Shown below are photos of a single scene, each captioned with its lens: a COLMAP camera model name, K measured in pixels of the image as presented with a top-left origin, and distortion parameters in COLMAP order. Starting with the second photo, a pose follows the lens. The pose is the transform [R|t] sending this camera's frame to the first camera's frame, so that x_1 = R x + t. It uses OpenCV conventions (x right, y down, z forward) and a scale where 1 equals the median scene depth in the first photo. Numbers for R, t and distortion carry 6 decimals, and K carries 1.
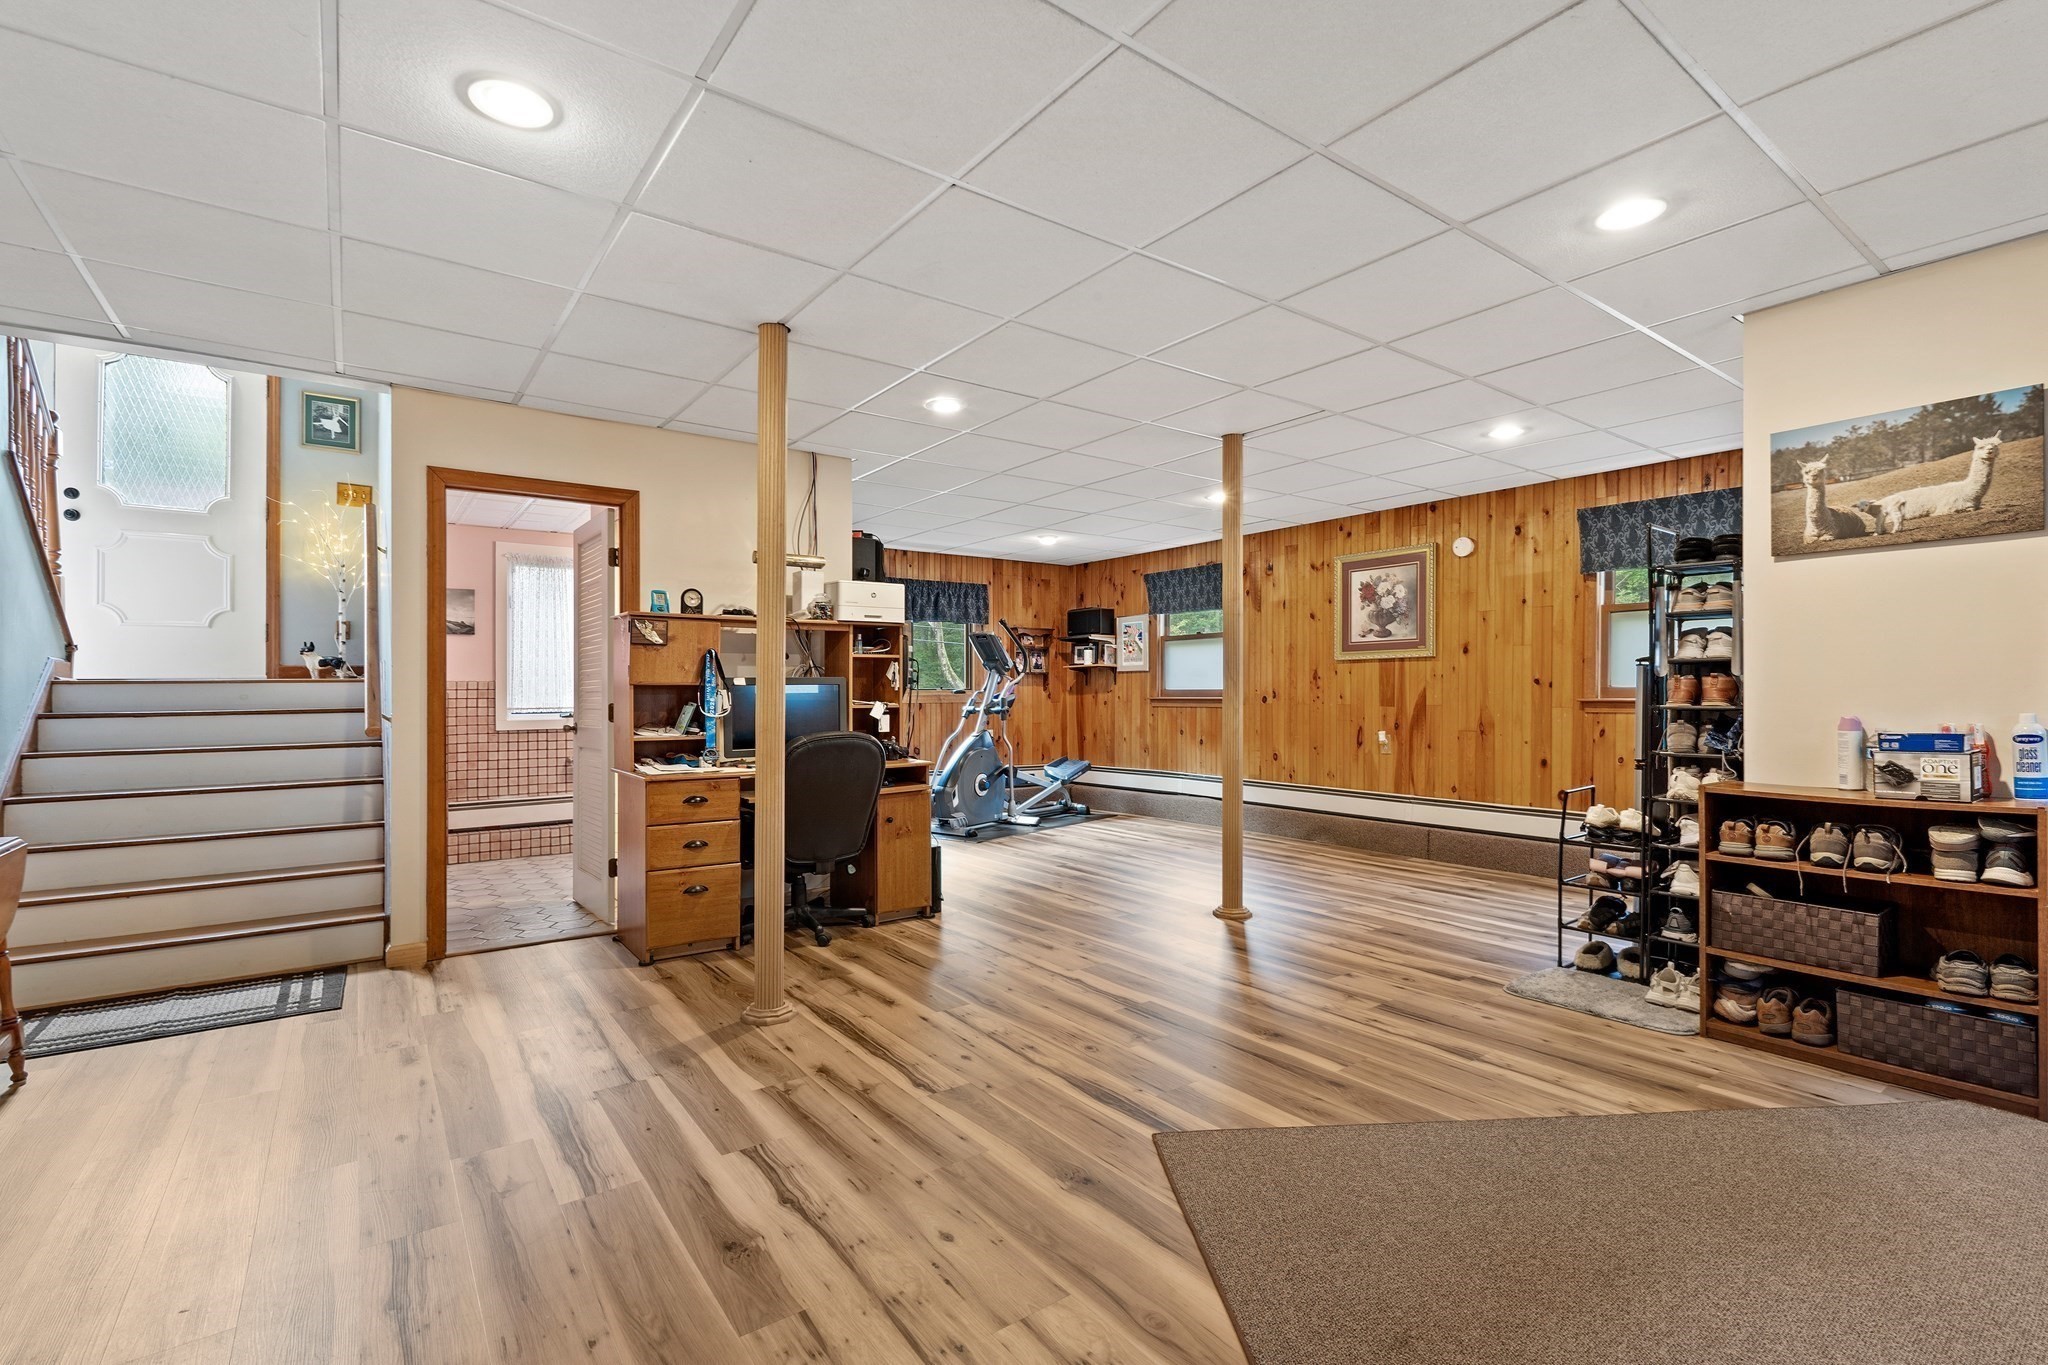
lens RADIAL K [[921.6, 0, 1029.5], [0, 921.6, 681.4], [0, 0, 1]] dist [0.000151, 0.000043]
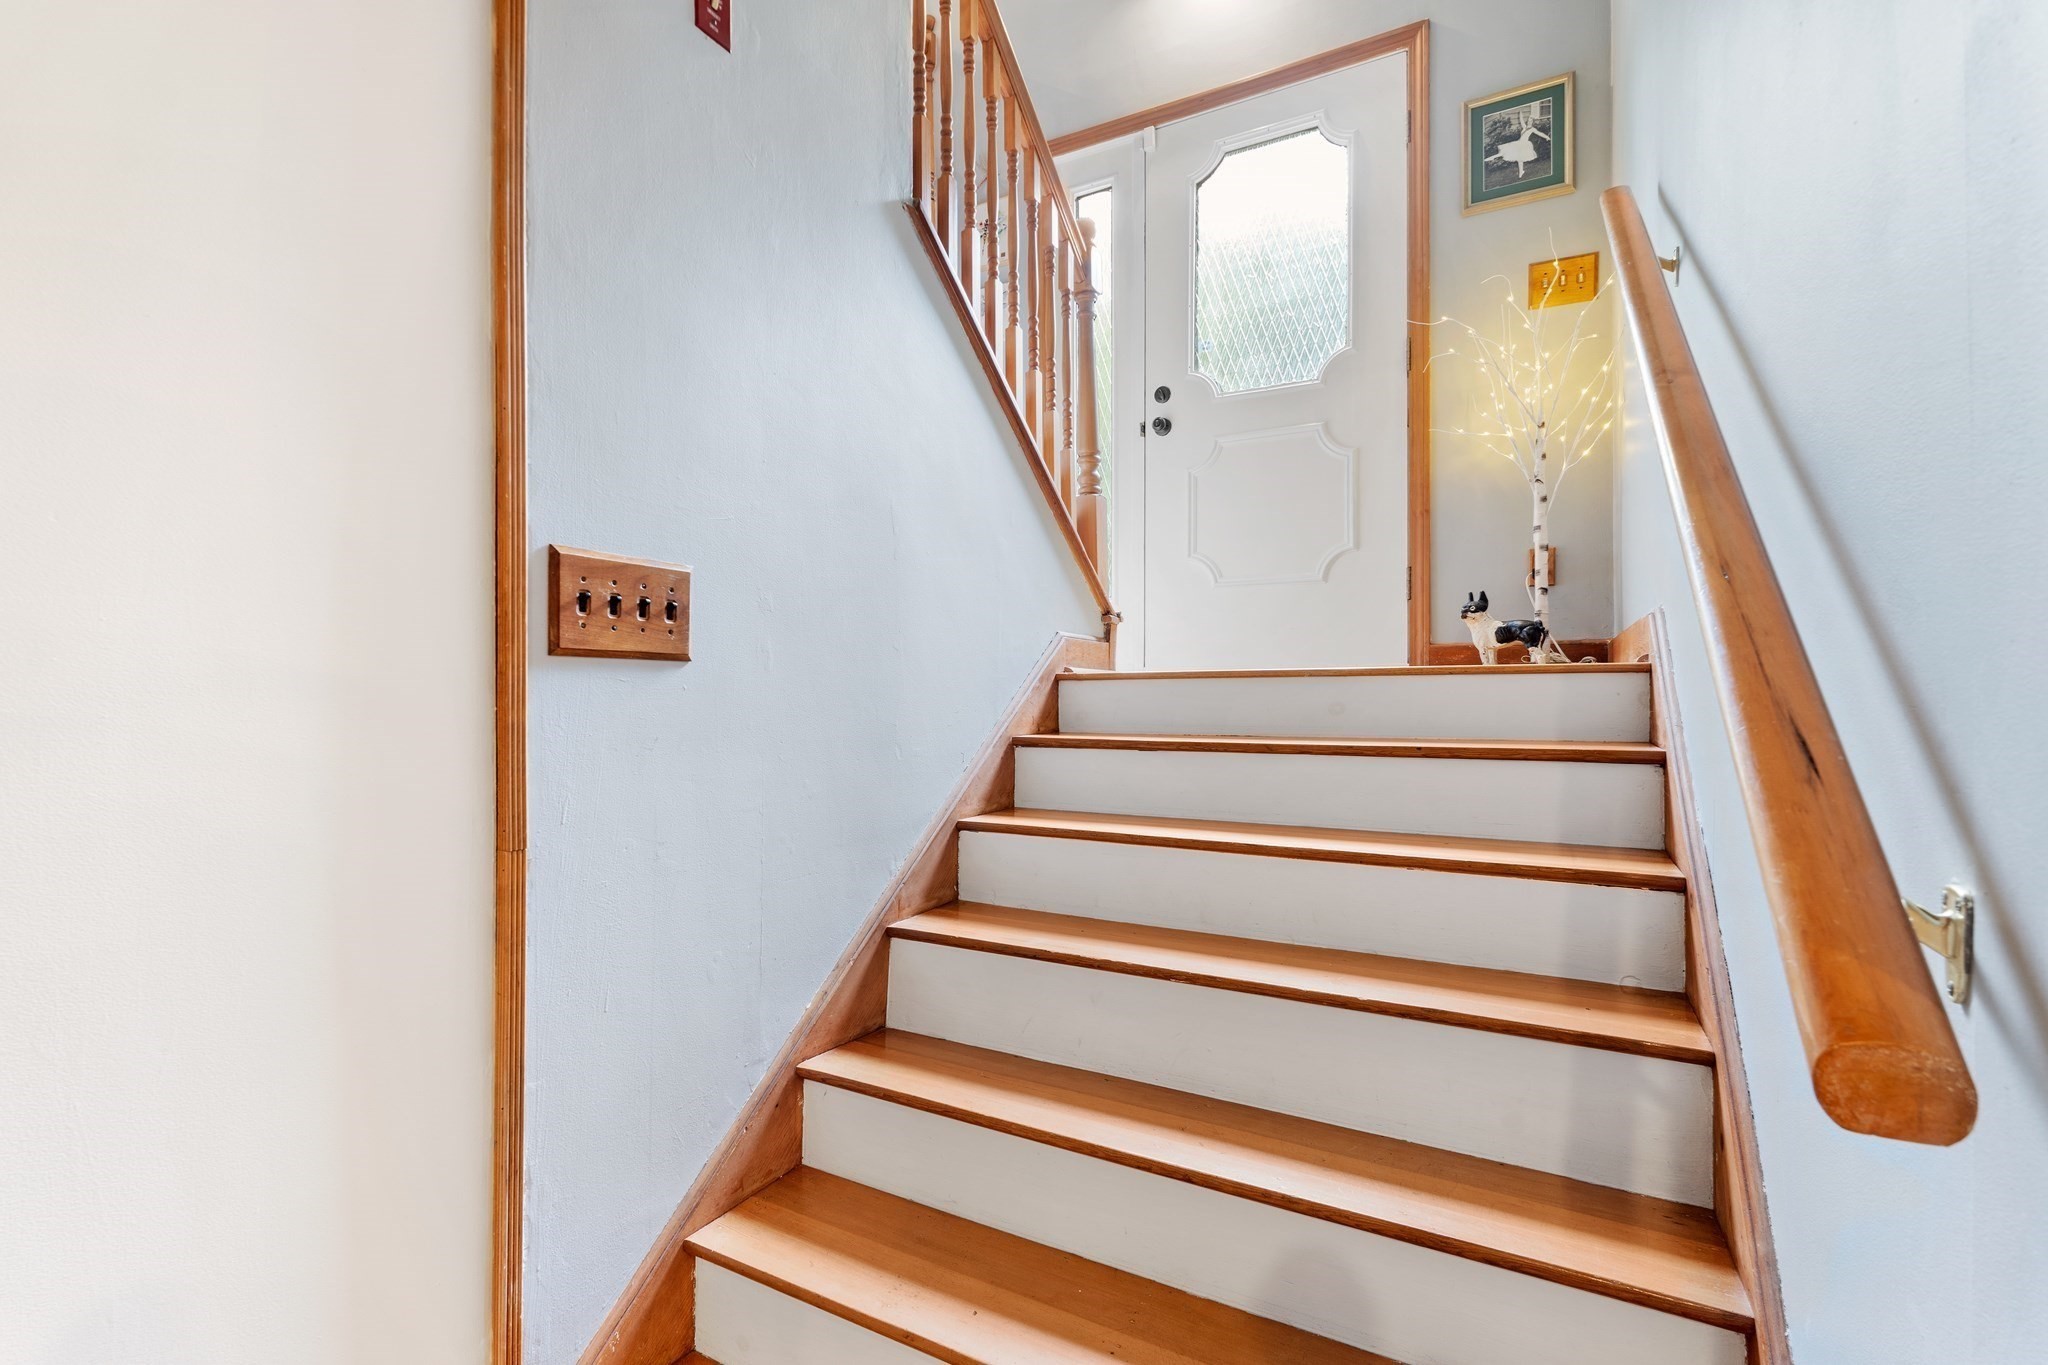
lens RADIAL K [[927.0, 0, 993.9], [0, 927.0, 683.3], [0, 0, 1]] dist [-0.000400, -0.000046]
pose [[0.396503, 0.000582, -0.918033, -0.585967], [0.006641, 0.999972, 0.003502, 0.002080], [0.918010, -0.007485, 0.396488, 0.771130]]
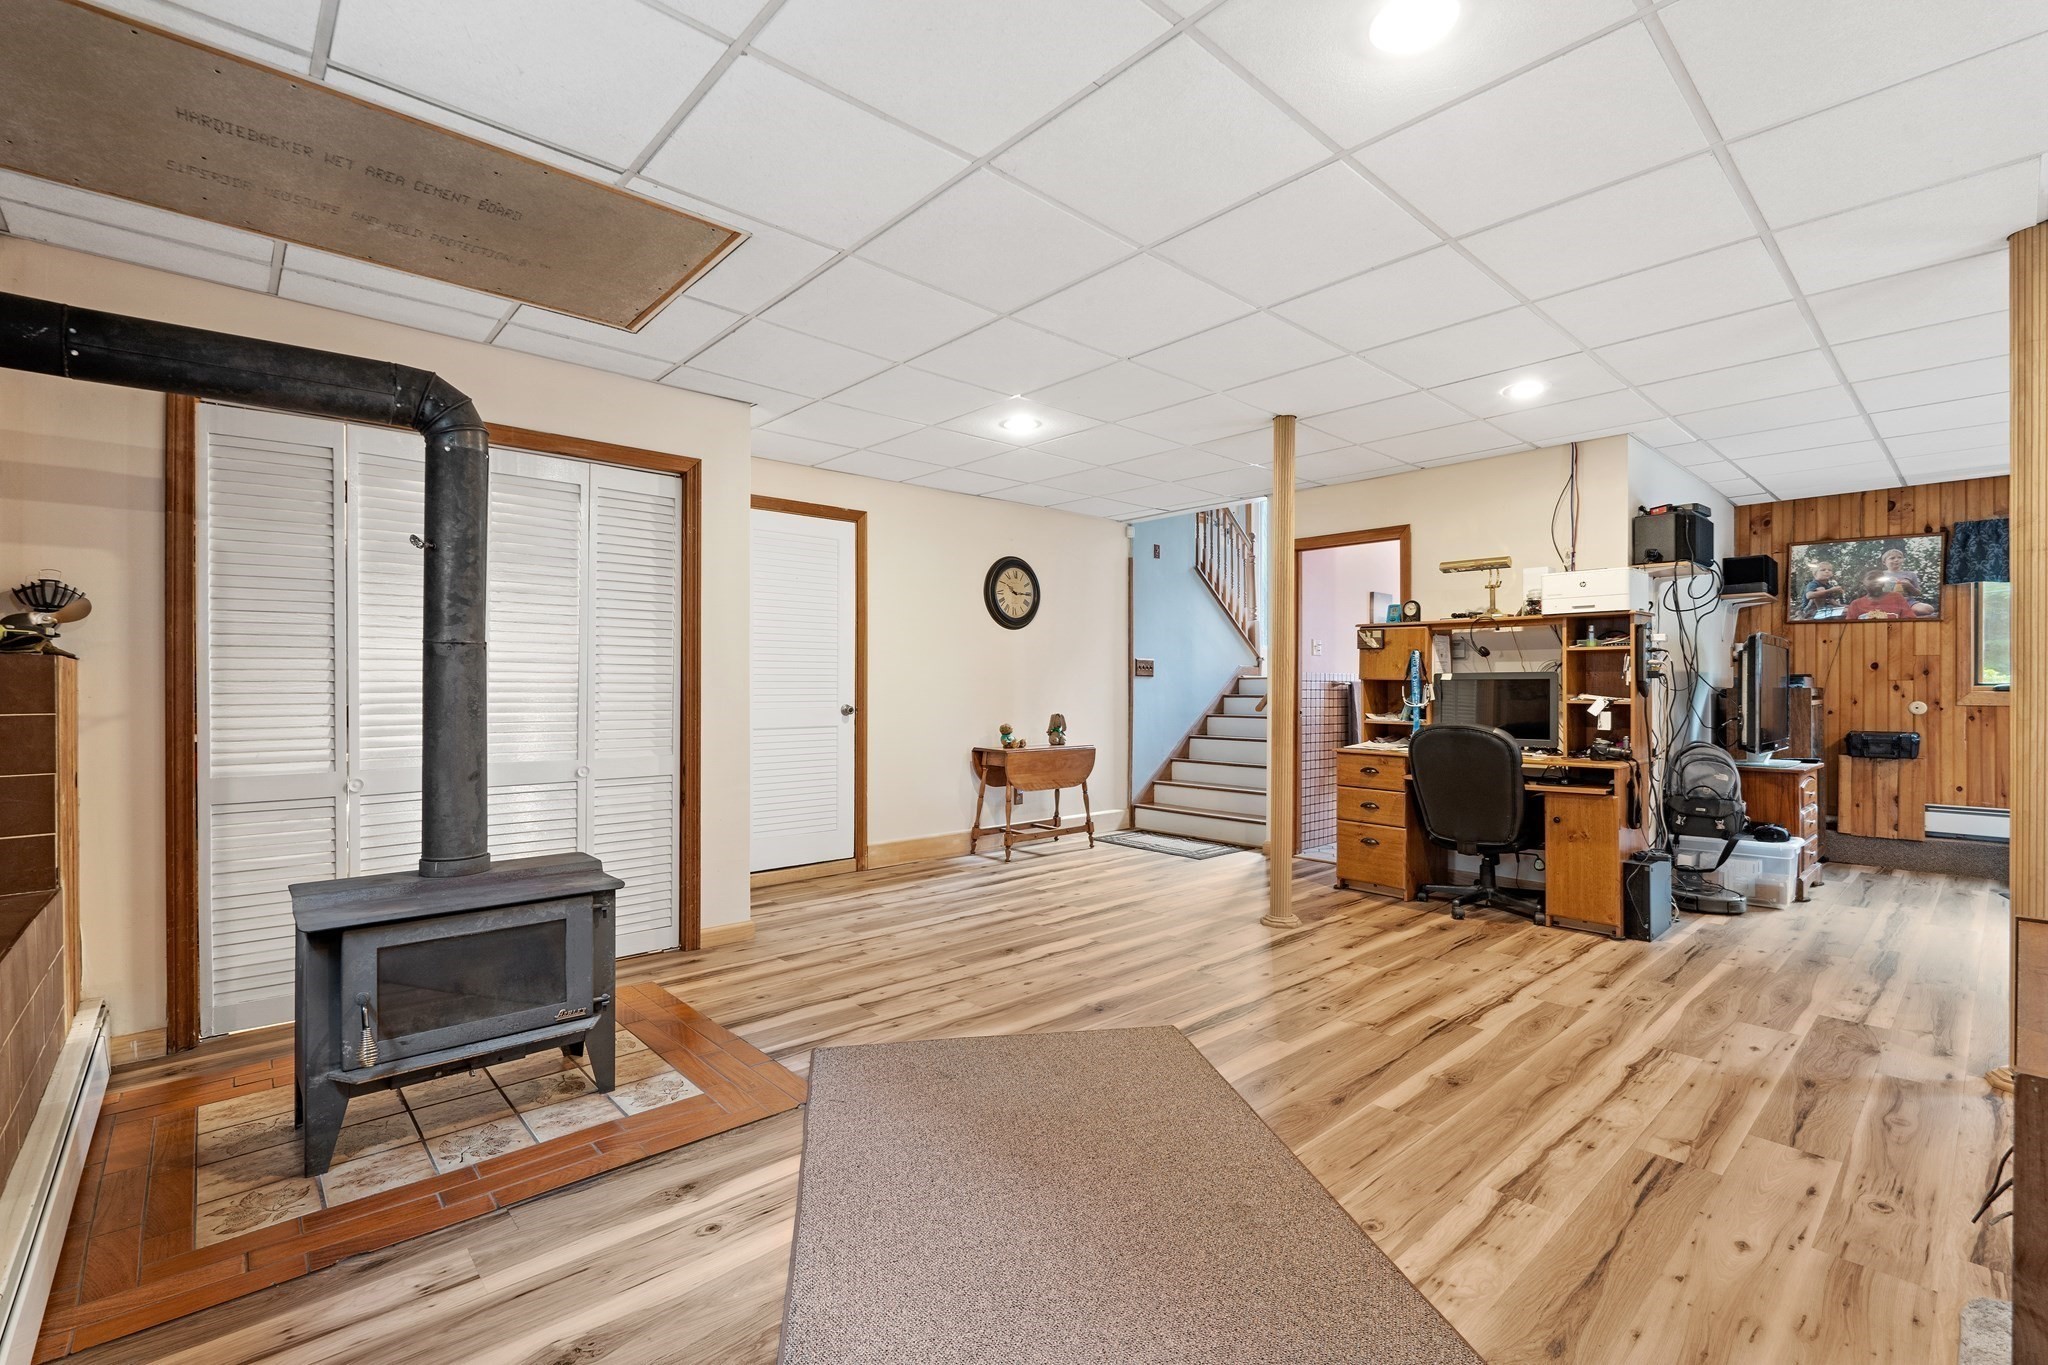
lens RADIAL K [[908.6, 0, 1020.3], [0, 908.6, 681.2], [0, 0, 1]] dist [-0.000921, 0.000322]
pose [[0.102370, -0.000772, -0.994746, 0.781625], [0.005425, 0.999985, -0.000217, 0.002966], [0.994732, -0.005375, 0.102372, 0.370983]]
